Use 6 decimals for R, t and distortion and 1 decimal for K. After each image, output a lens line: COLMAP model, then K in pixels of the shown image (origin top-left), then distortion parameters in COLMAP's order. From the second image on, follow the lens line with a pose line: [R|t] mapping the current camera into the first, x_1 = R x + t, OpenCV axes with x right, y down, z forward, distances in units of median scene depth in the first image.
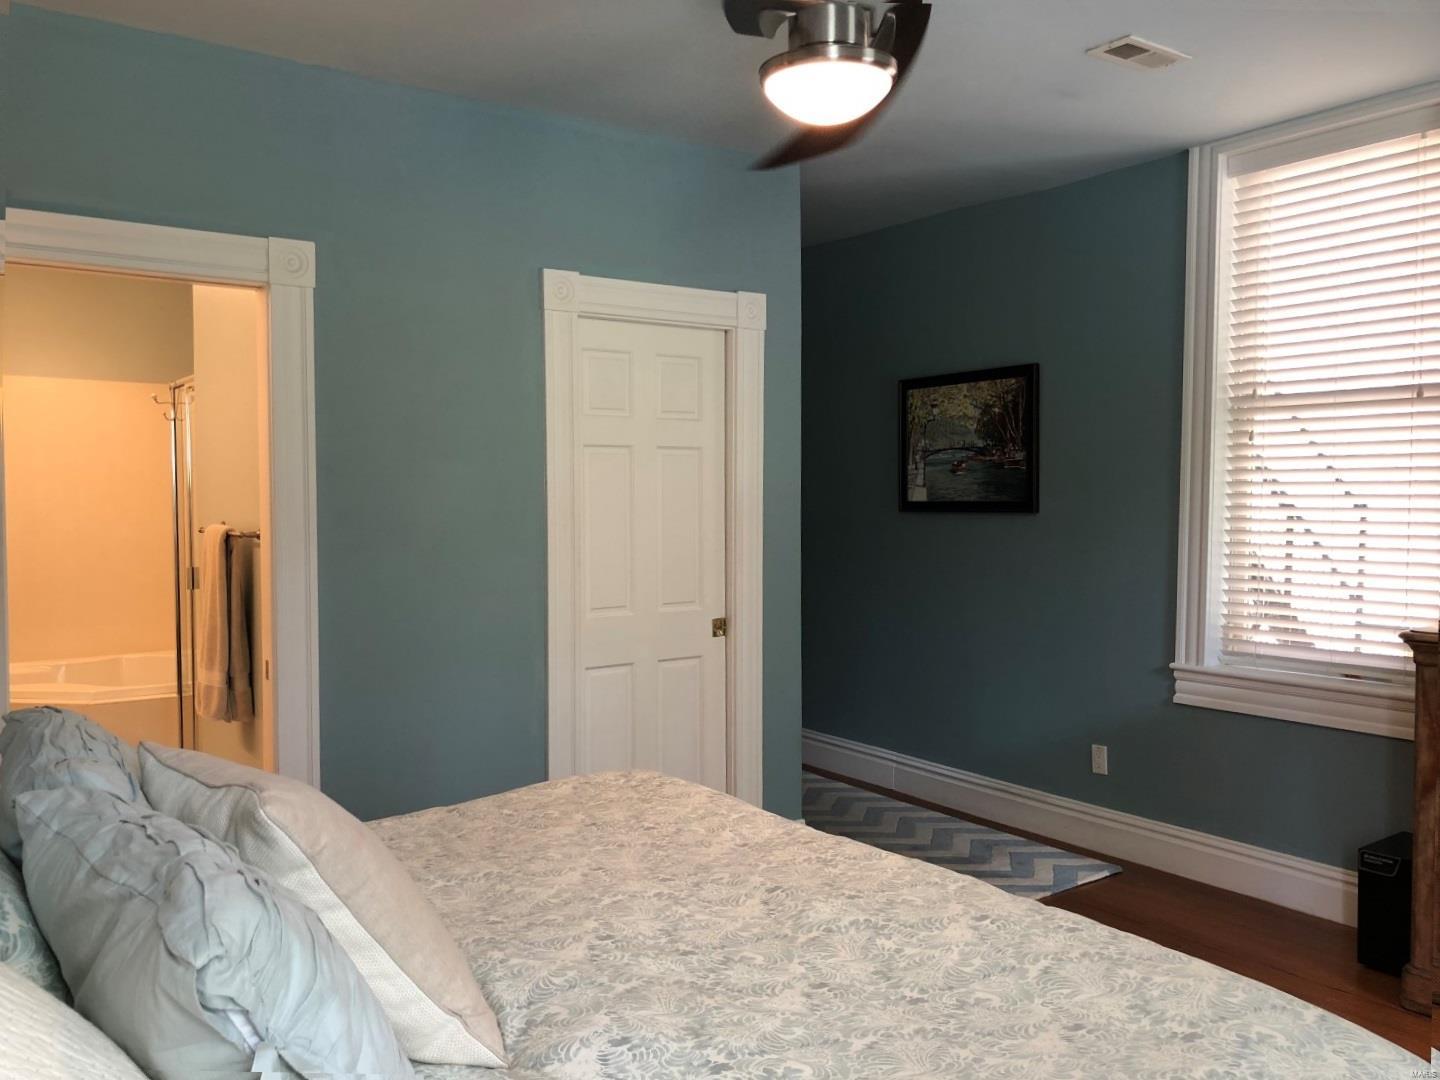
lens RADIAL K [[1179.6, 0, 722.8], [0, 1179.6, 543.4], [0, 0, 1]] dist [0.020672, -0.024053]
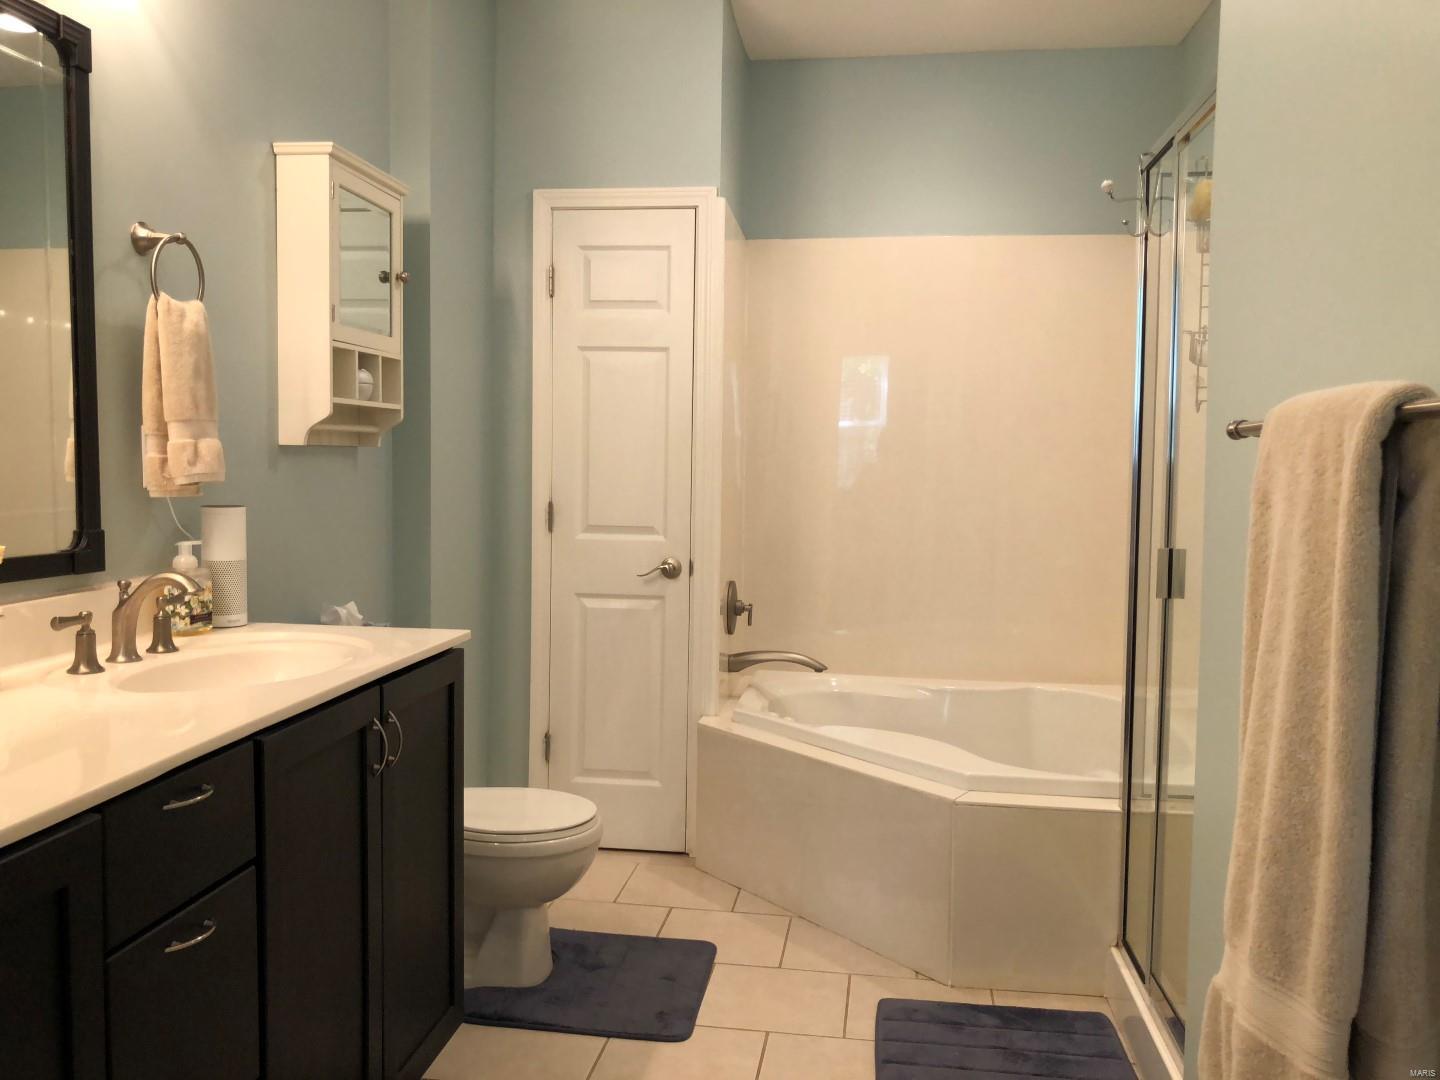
lens RADIAL K [[1179.6, 0, 721.8], [0, 1179.6, 543.8], [0, 0, 1]] dist [0.020672, -0.024053]
pose [[0.727532, 0.050639, -0.684202, -0.263156], [-0.038783, 0.998713, 0.032677, 0.010104], [0.684976, 0.002762, 0.728560, 0.553784]]
